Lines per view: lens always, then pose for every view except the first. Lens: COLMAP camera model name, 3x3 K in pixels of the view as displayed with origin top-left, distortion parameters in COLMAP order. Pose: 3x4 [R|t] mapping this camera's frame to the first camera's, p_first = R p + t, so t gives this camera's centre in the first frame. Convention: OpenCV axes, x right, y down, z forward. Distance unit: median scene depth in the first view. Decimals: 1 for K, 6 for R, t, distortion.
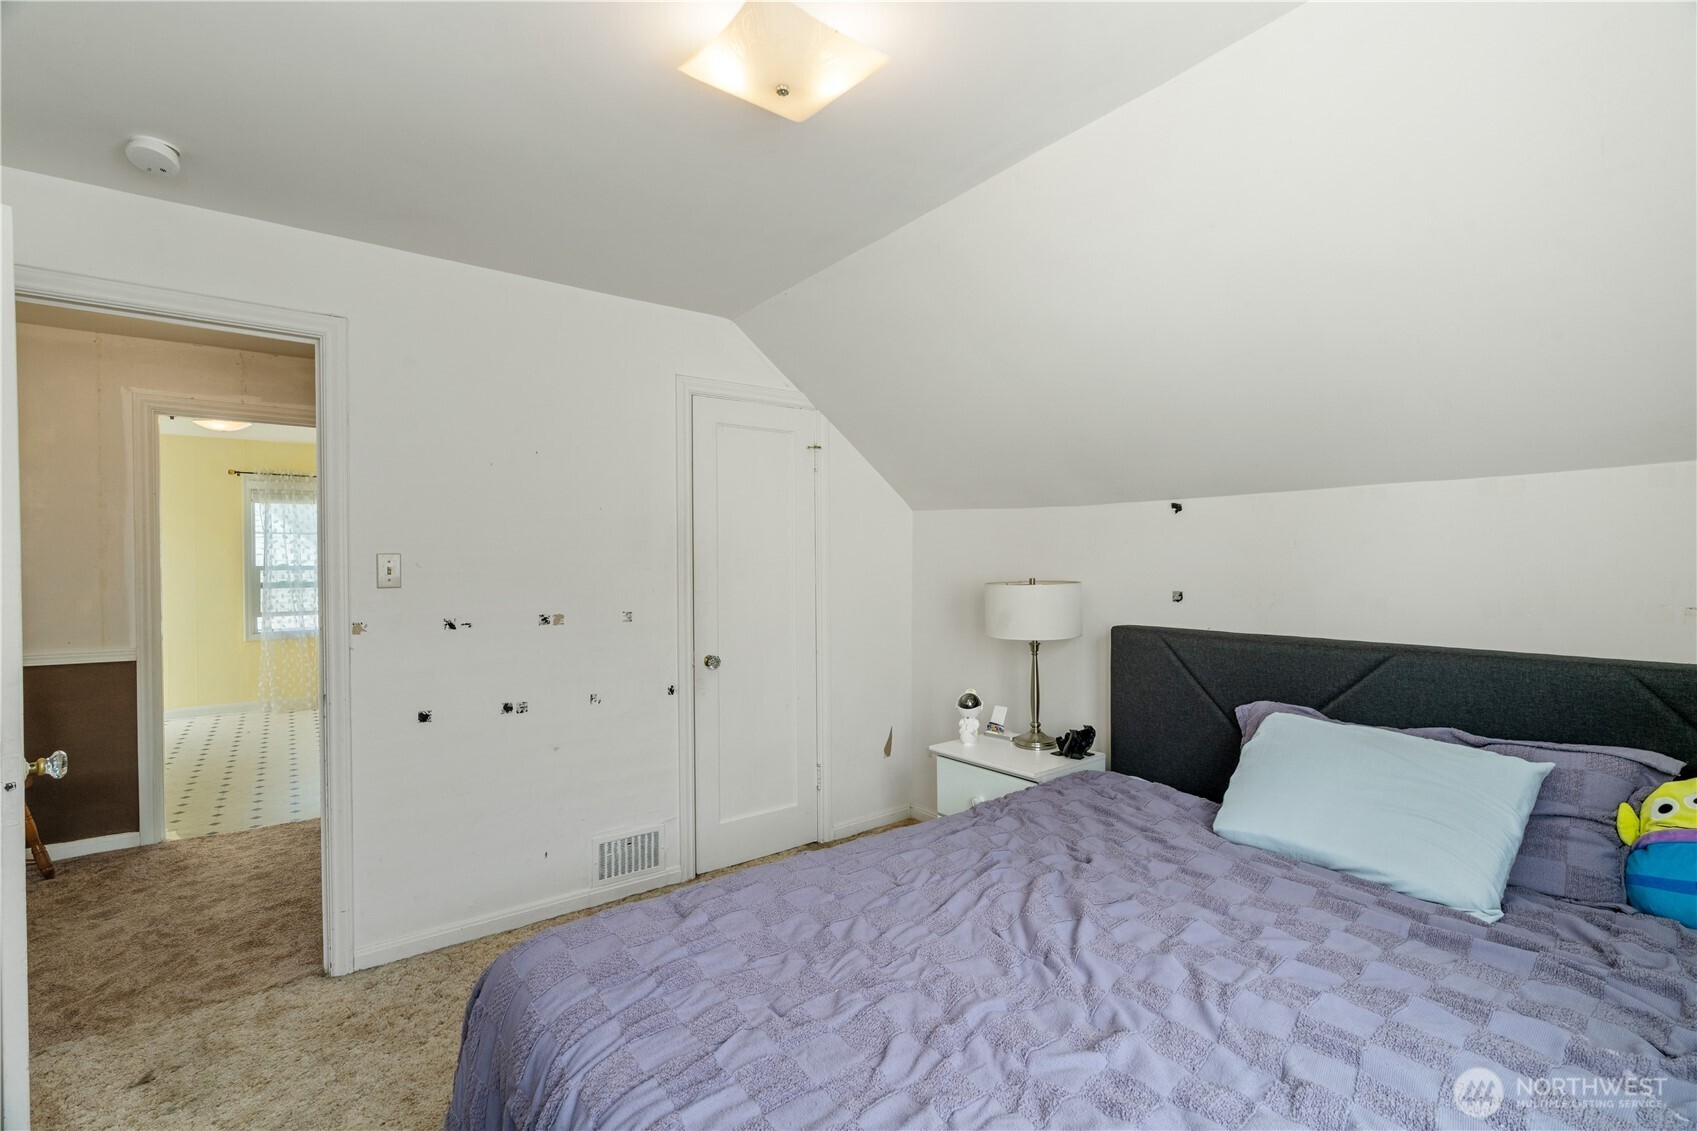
lens RADIAL K [[767.9, 0, 811.3], [0, 767.9, 559.4], [0, 0, 1]] dist [-0.003573, 0.000249]
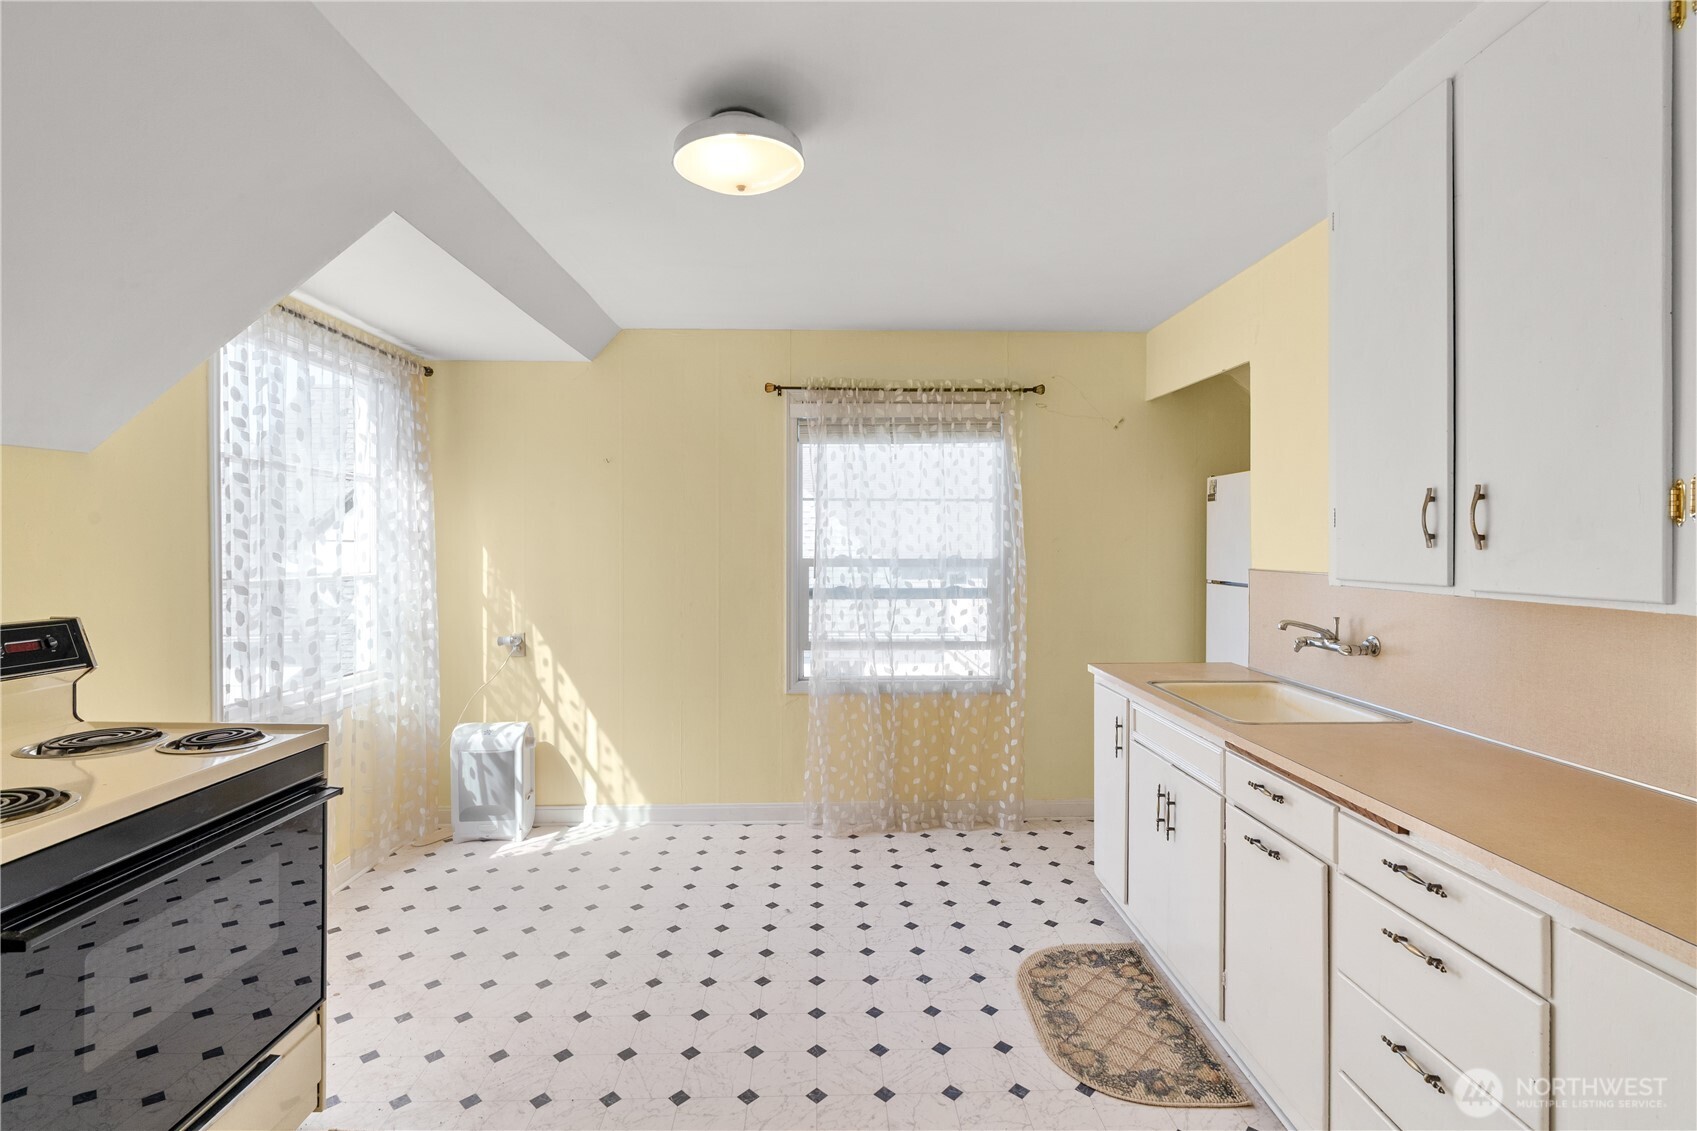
lens RADIAL K [[767.9, 0, 848.2], [0, 767.9, 560.8], [0, 0, 1]] dist [-0.003573, 0.000249]
pose [[0.835161, 0.009216, -0.549928, -0.393085], [-0.009891, 0.999950, 0.001736, 0.009346], [0.549917, 0.003990, 0.835210, 0.555815]]
